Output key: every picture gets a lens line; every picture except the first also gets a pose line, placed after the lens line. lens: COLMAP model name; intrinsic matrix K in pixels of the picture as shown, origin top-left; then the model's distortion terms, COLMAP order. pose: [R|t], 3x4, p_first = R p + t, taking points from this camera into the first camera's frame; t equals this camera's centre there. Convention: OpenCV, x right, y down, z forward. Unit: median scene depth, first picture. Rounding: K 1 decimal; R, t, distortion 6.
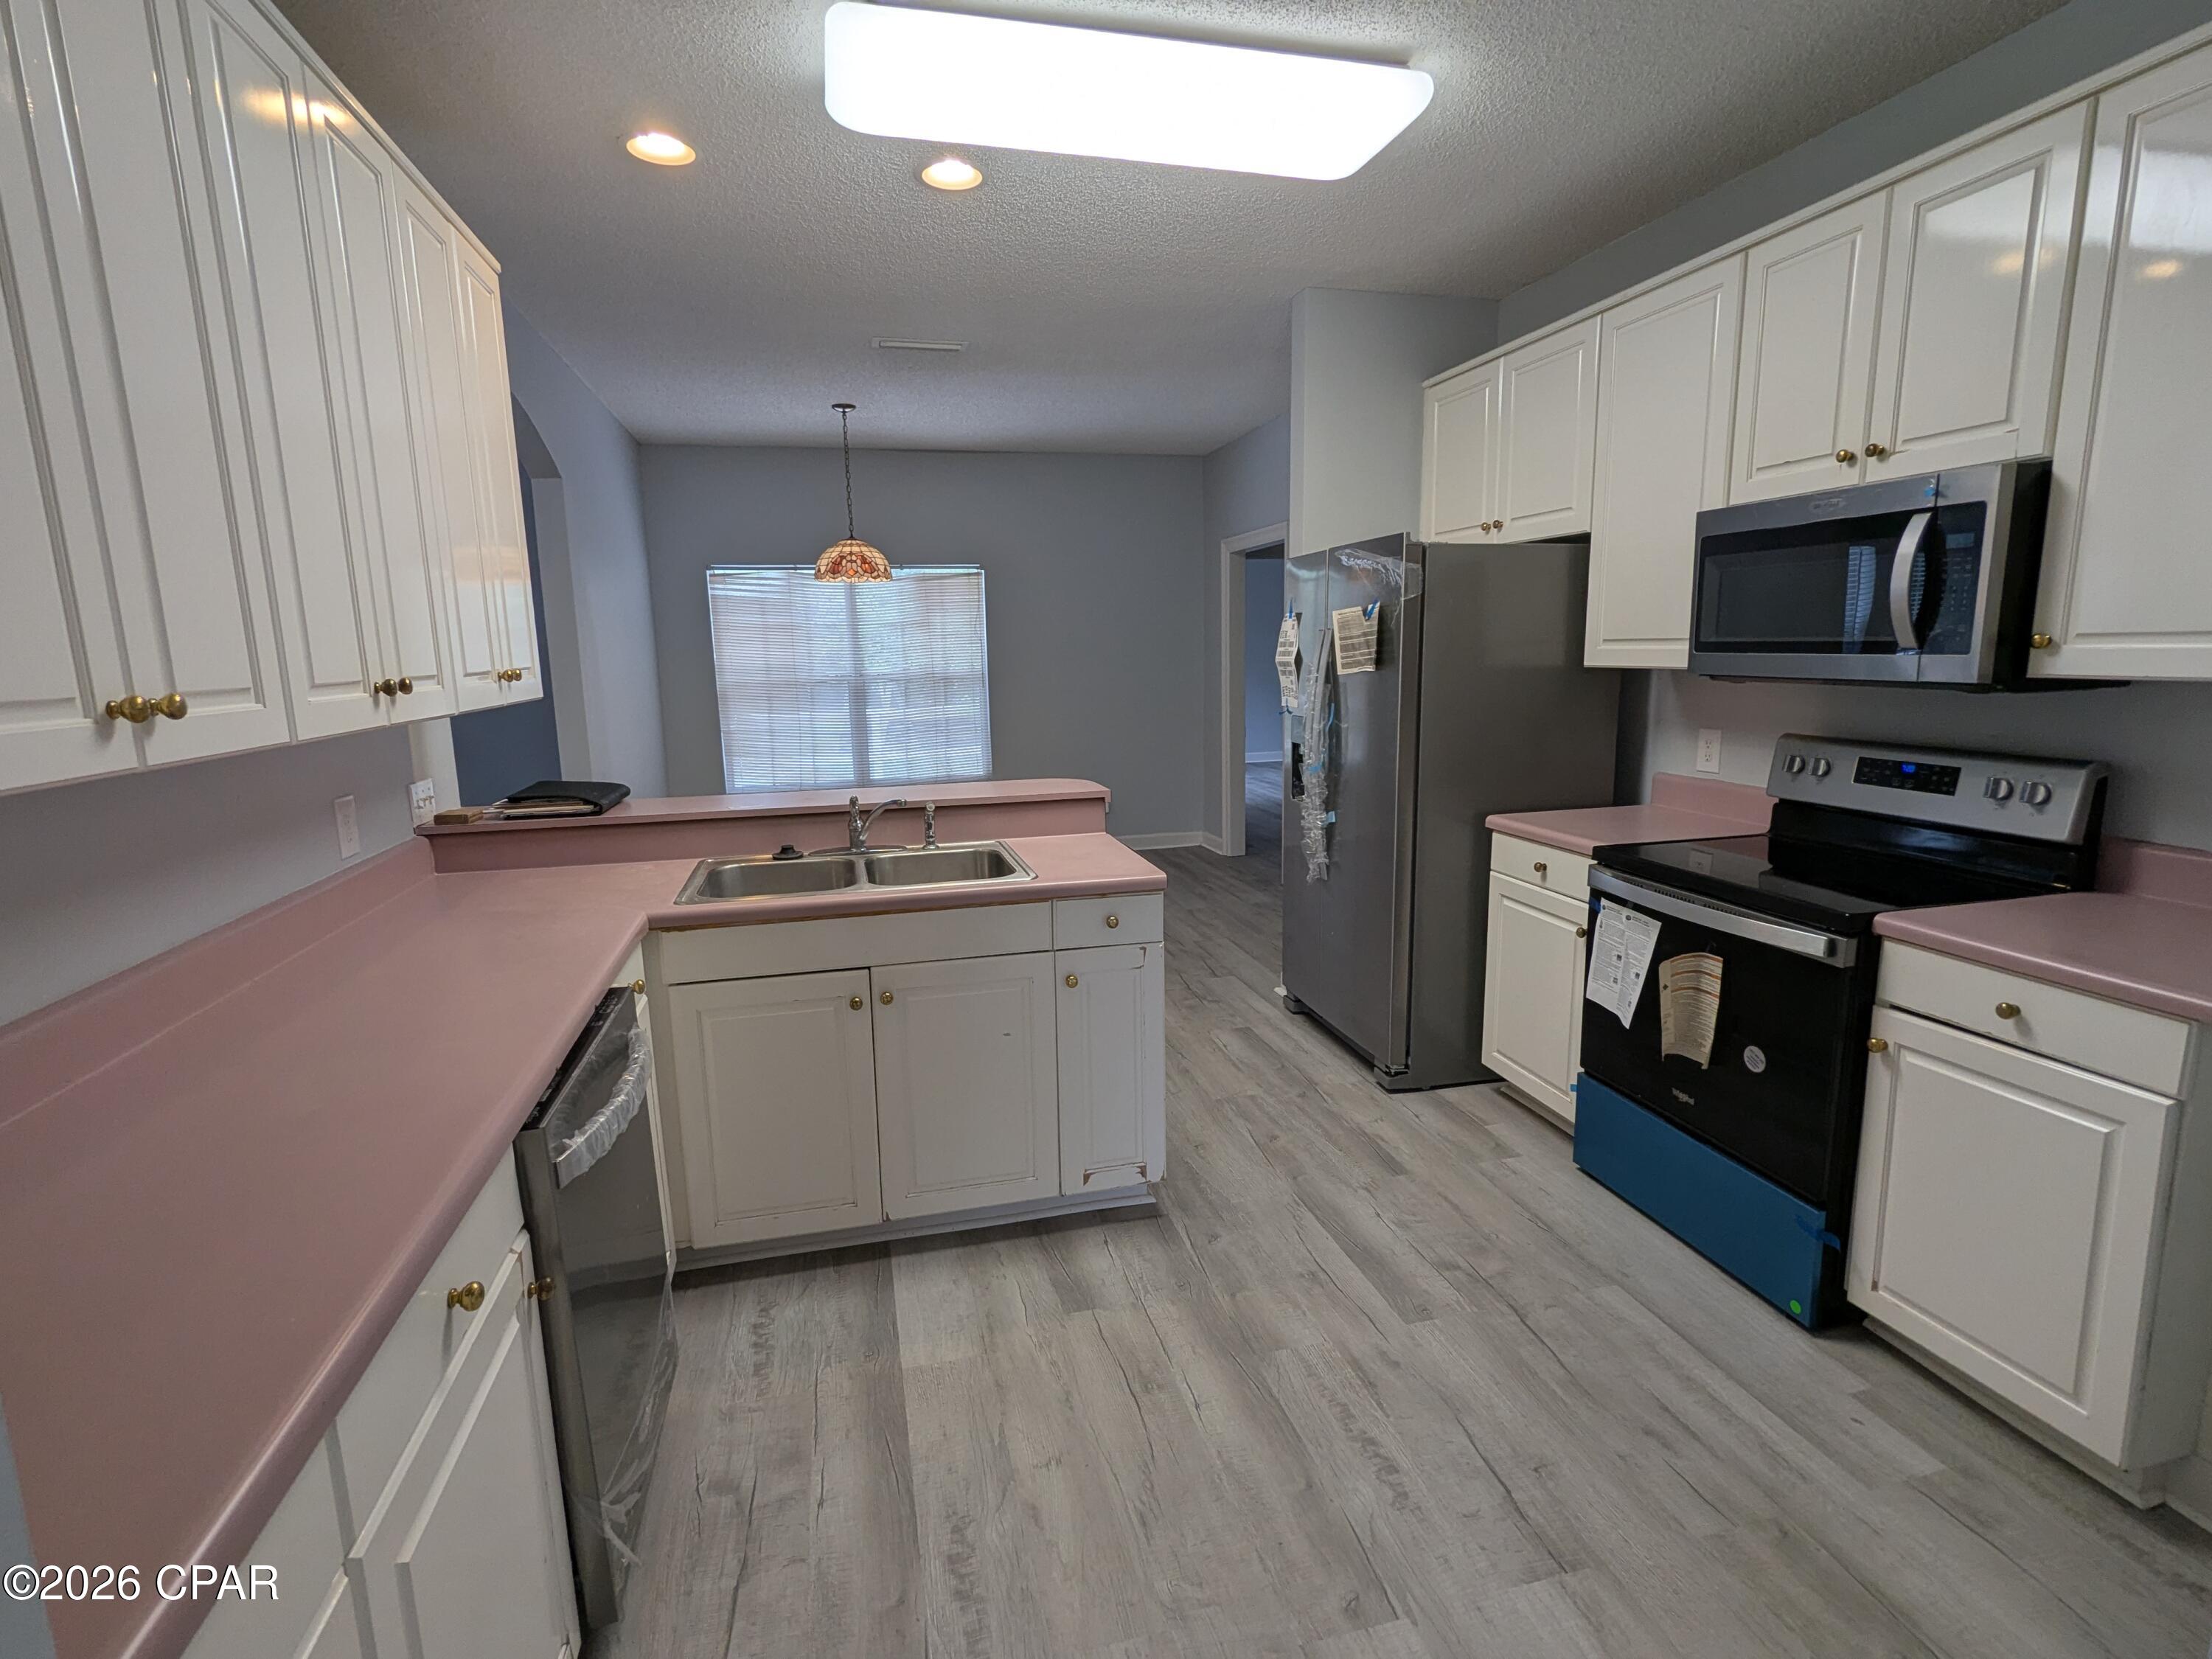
lens RADIAL K [[1068.5, 0, 1100.3], [0, 1068.5, 832.3], [0, 0, 1]] dist [-0.000887, -0.000264]
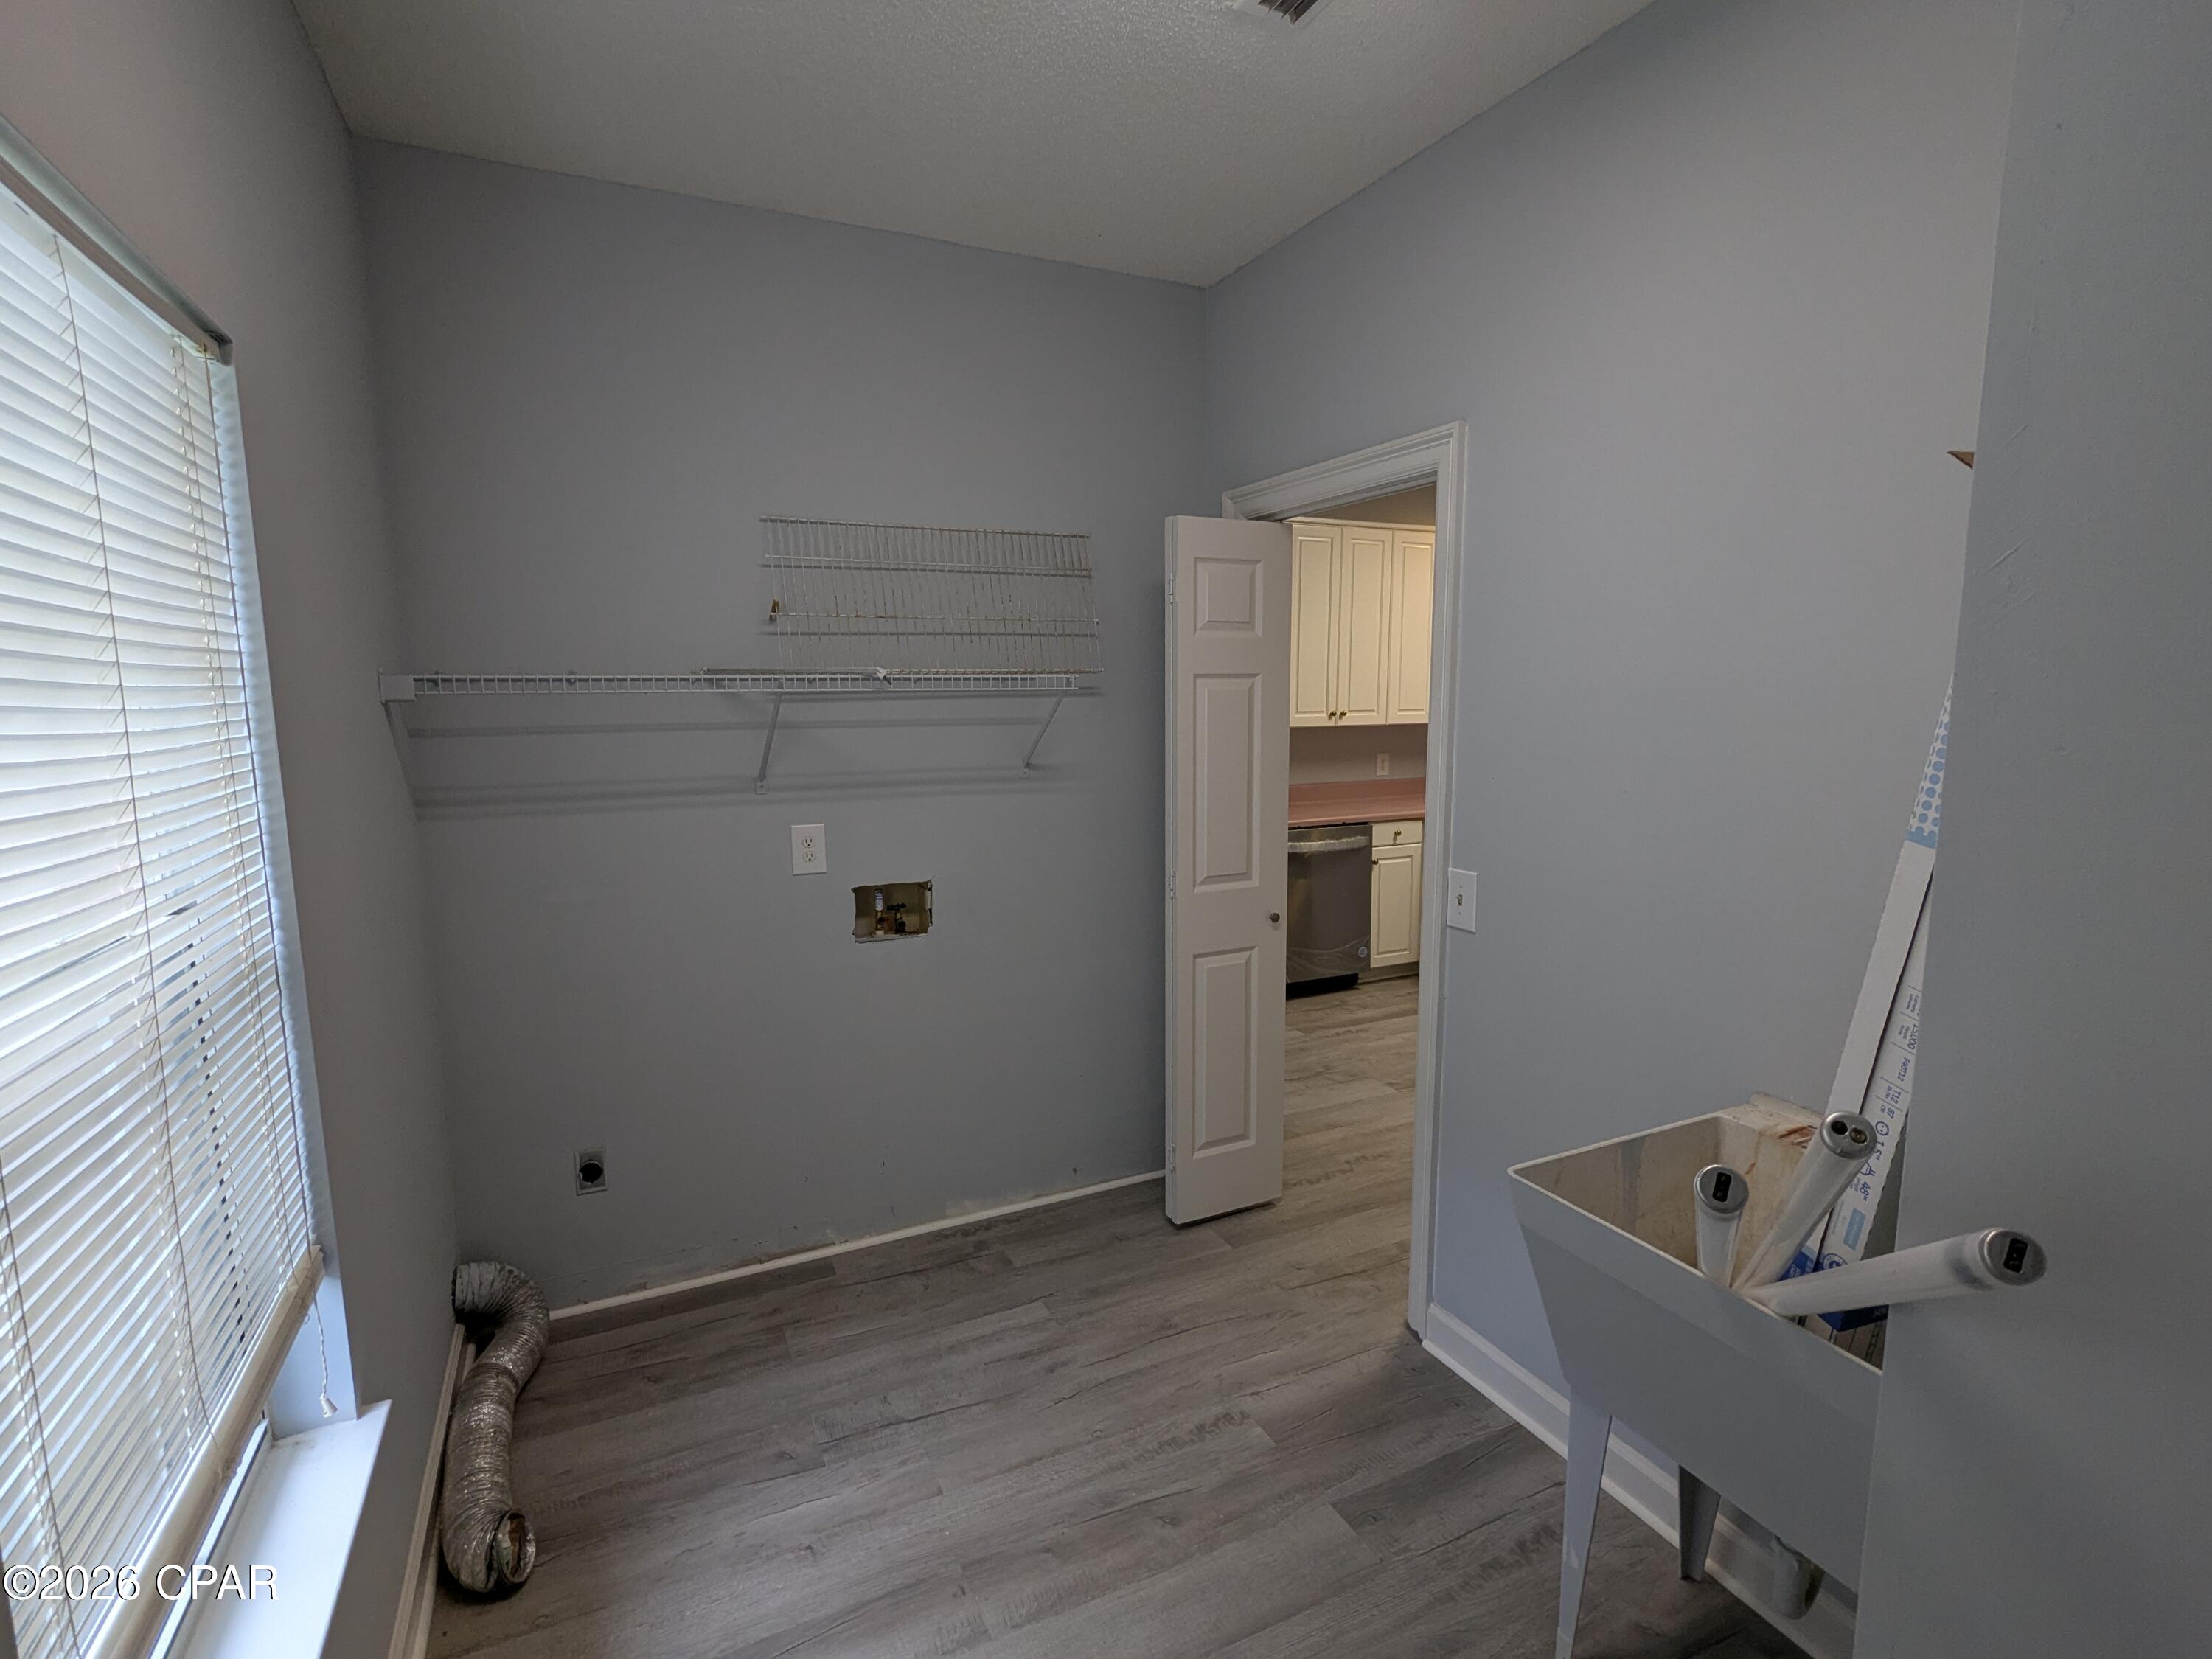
lens RADIAL K [[1068.5, 0, 1095.5], [0, 1068.5, 829.3], [0, 0, 1]] dist [-0.000887, -0.000264]
pose [[0.192701, 0.152746, -0.969296, 1.437835], [-0.169689, 0.978115, 0.120401, -0.036926], [0.966474, 0.141278, 0.214403, -0.192783]]
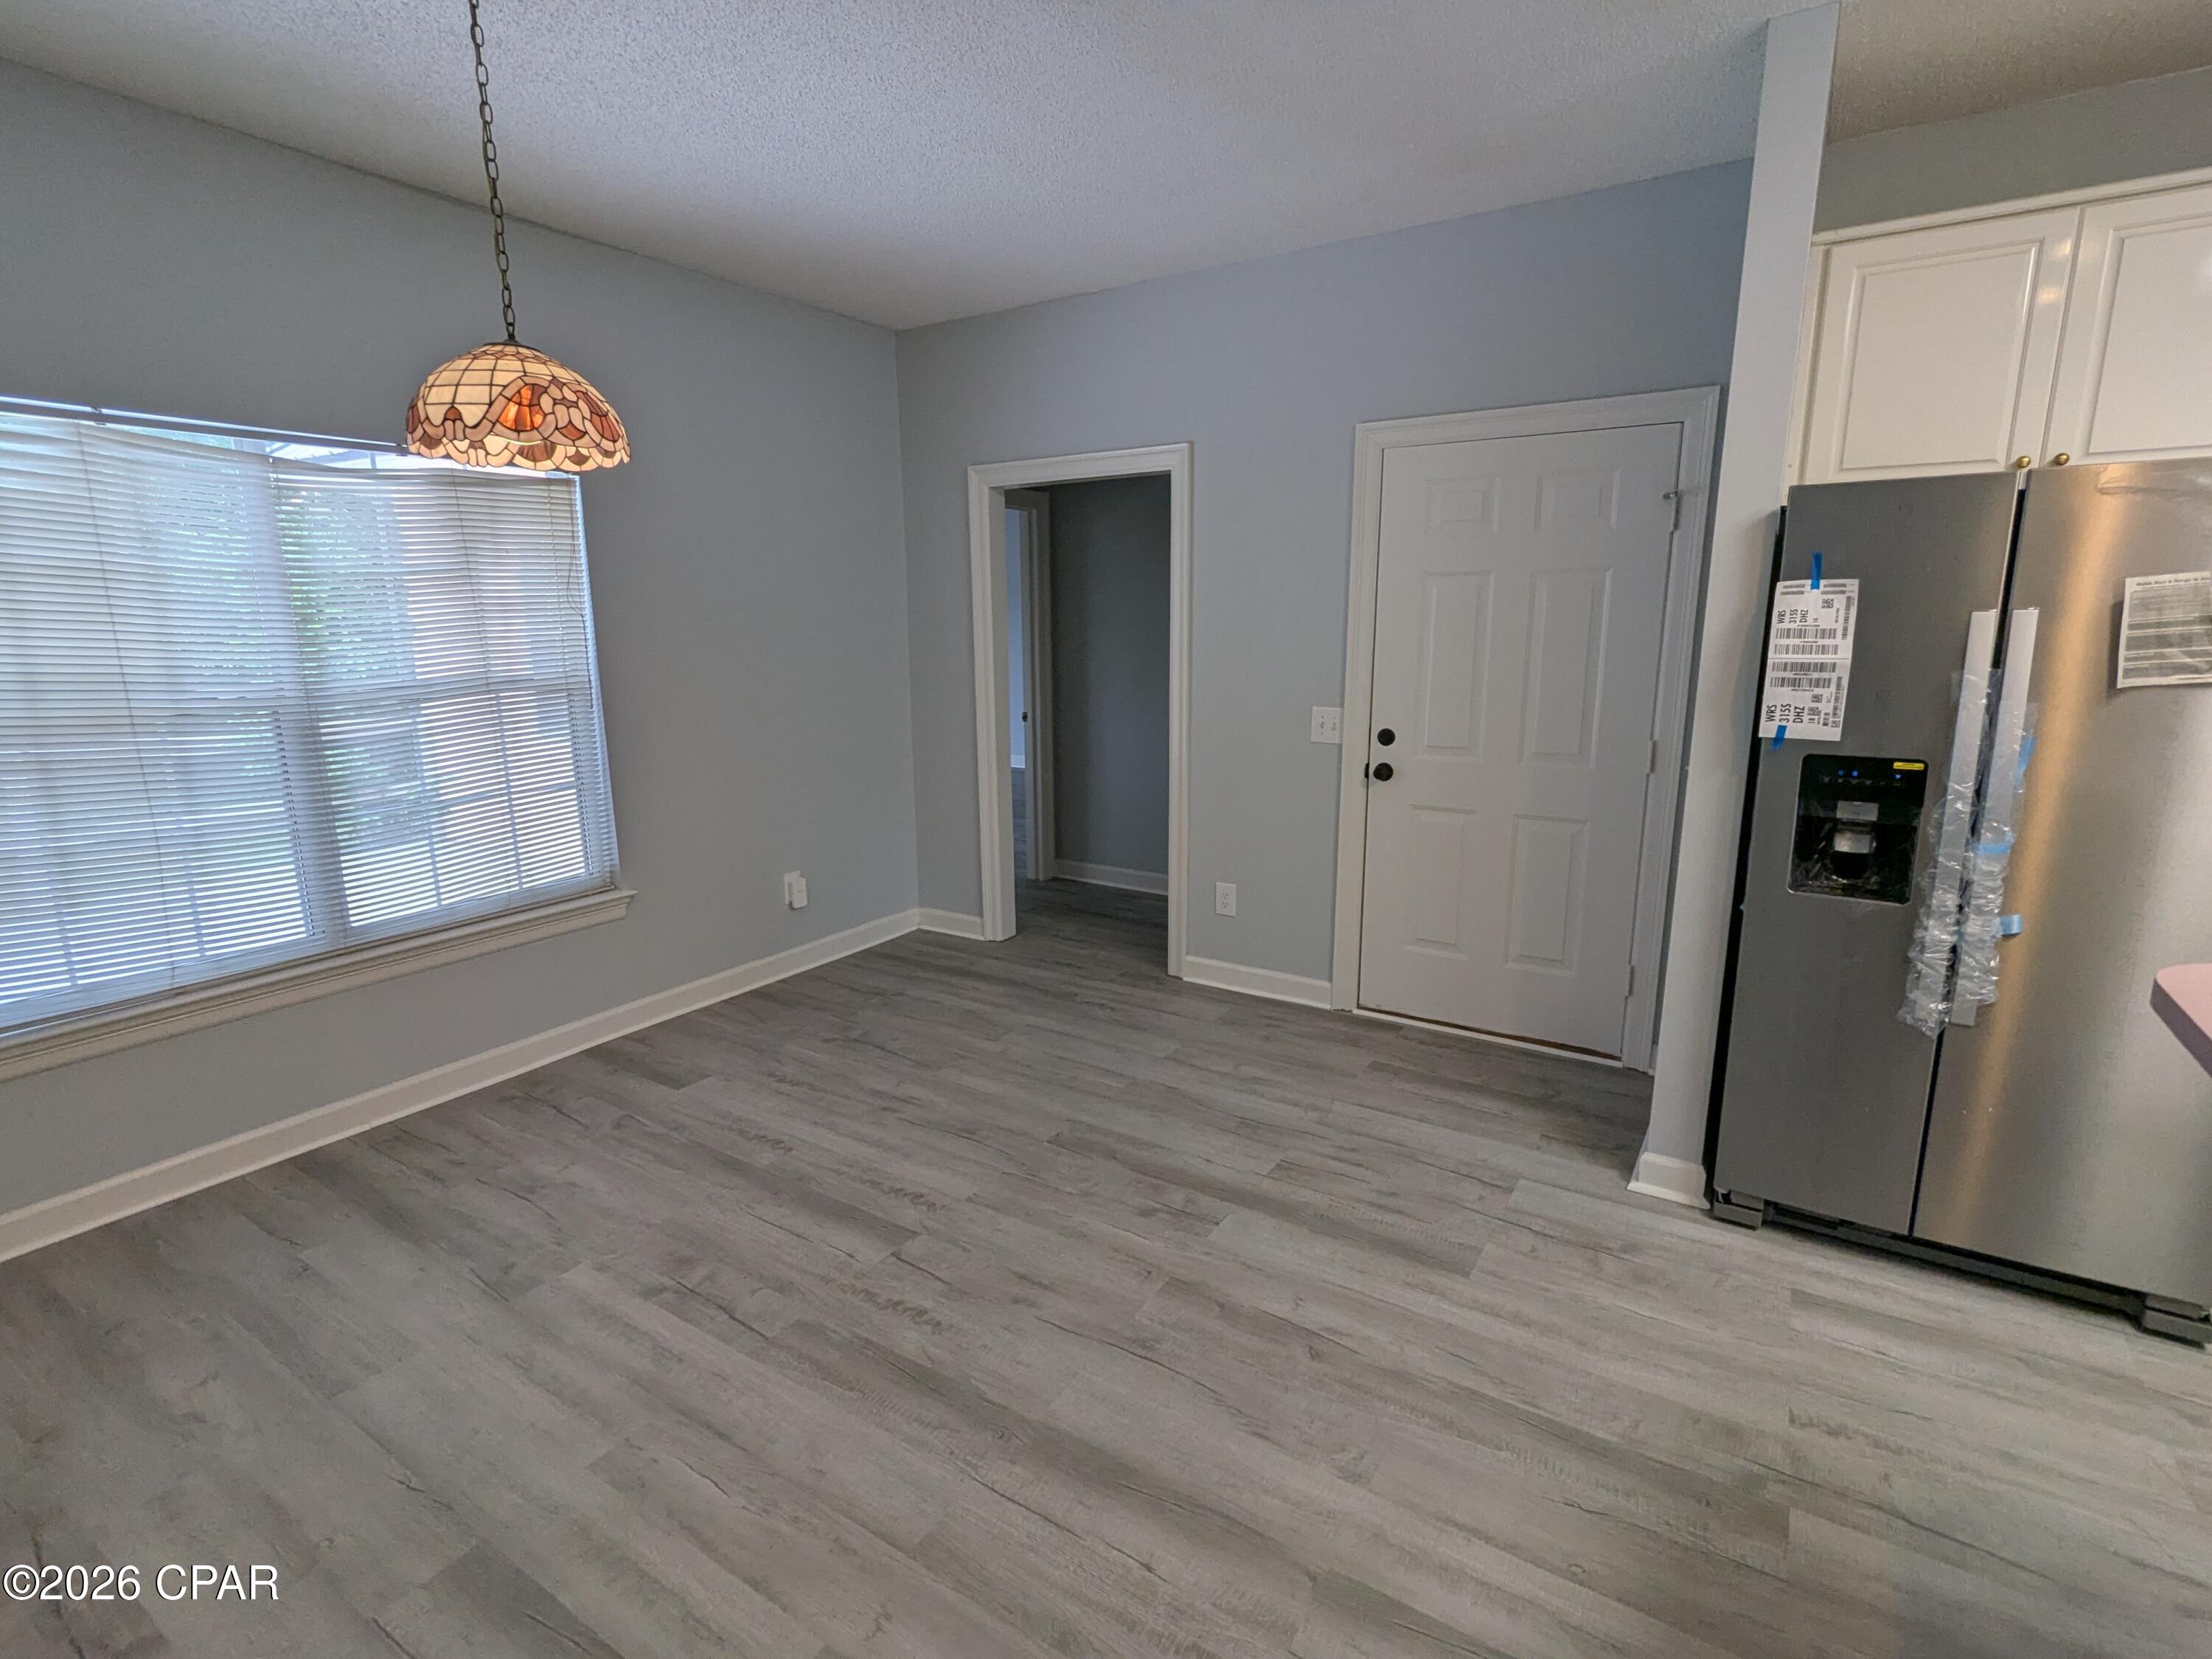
lens RADIAL K [[1068.5, 0, 1098.3], [0, 1068.5, 831.8], [0, 0, 1]] dist [-0.000887, -0.000264]
pose [[0.729208, -0.121168, 0.673479, -0.722353], [0.110366, 0.992138, 0.059000, -0.205120], [-0.675333, 0.031306, 0.736848, 1.176469]]
